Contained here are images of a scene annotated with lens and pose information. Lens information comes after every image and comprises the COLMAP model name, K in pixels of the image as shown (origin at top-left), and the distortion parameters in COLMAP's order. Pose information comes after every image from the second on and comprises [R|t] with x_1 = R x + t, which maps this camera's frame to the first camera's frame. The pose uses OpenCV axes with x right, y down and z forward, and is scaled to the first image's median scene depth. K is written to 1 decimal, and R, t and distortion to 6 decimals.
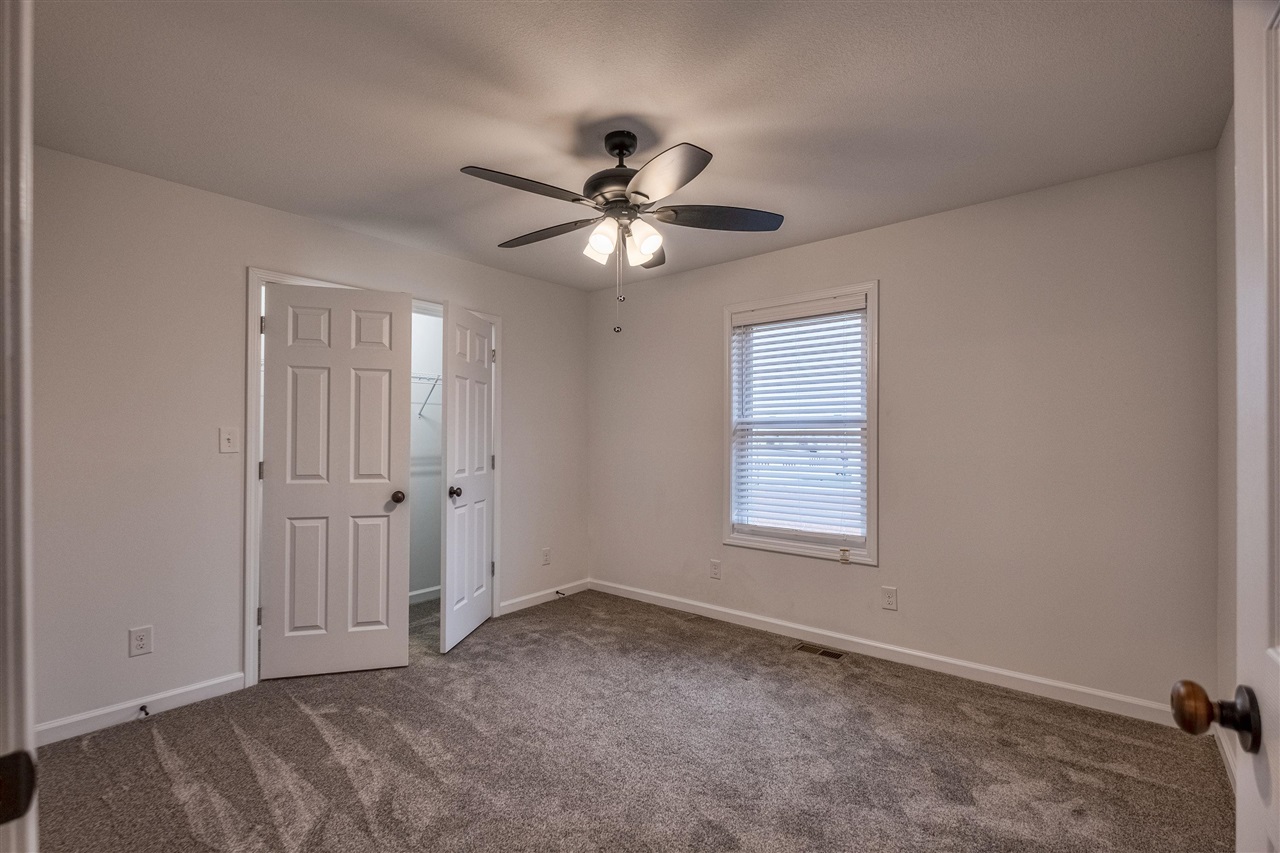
lens RADIAL K [[559.0, 0, 637.2], [0, 559.0, 425.2], [0, 0, 1]] dist [0.000152, 0.000333]
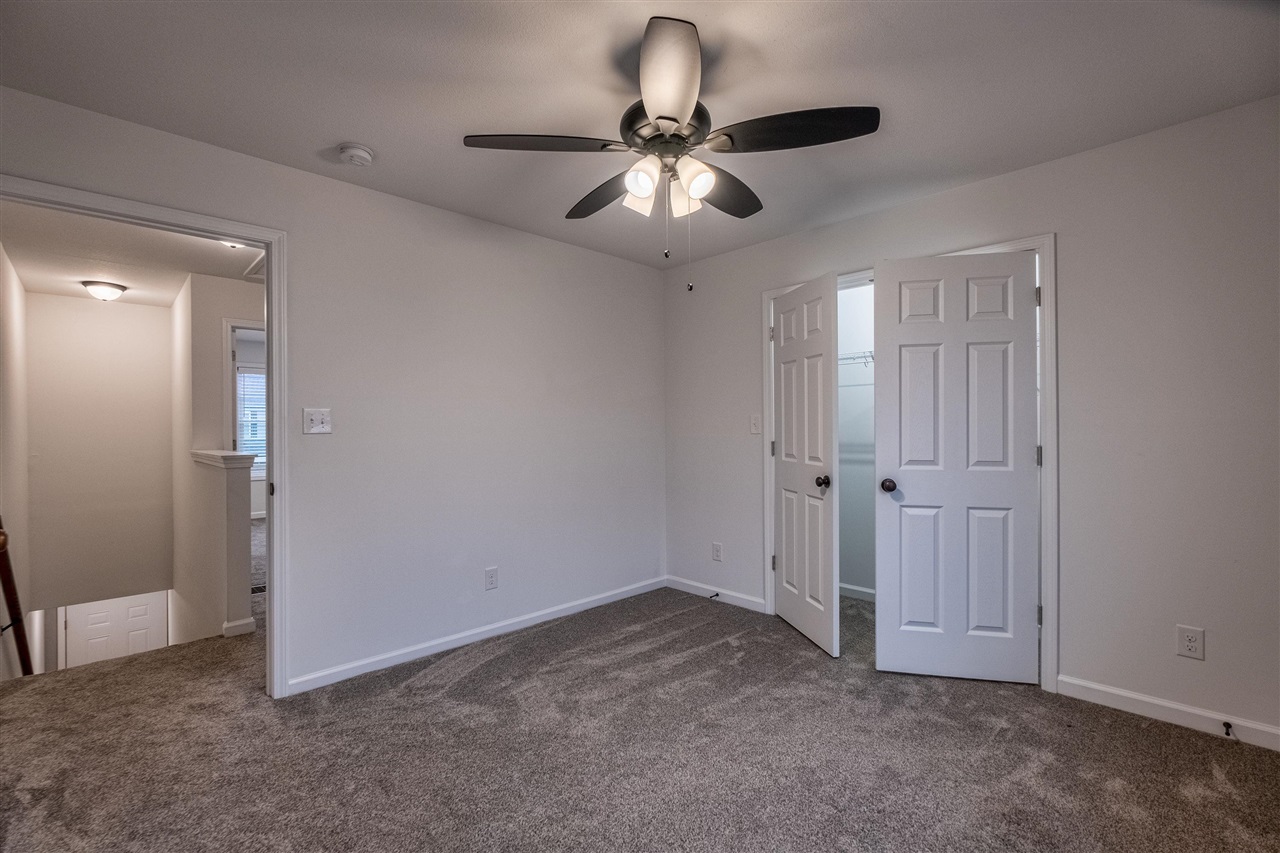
lens RADIAL K [[559.0, 0, 637.2], [0, 559.0, 425.2], [0, 0, 1]] dist [0.000152, 0.000333]
pose [[-0.085418, -0.008452, -0.996309, 0.574892], [0.024295, 0.999649, -0.010563, 0.030792], [0.996049, -0.025108, -0.085182, 0.742391]]
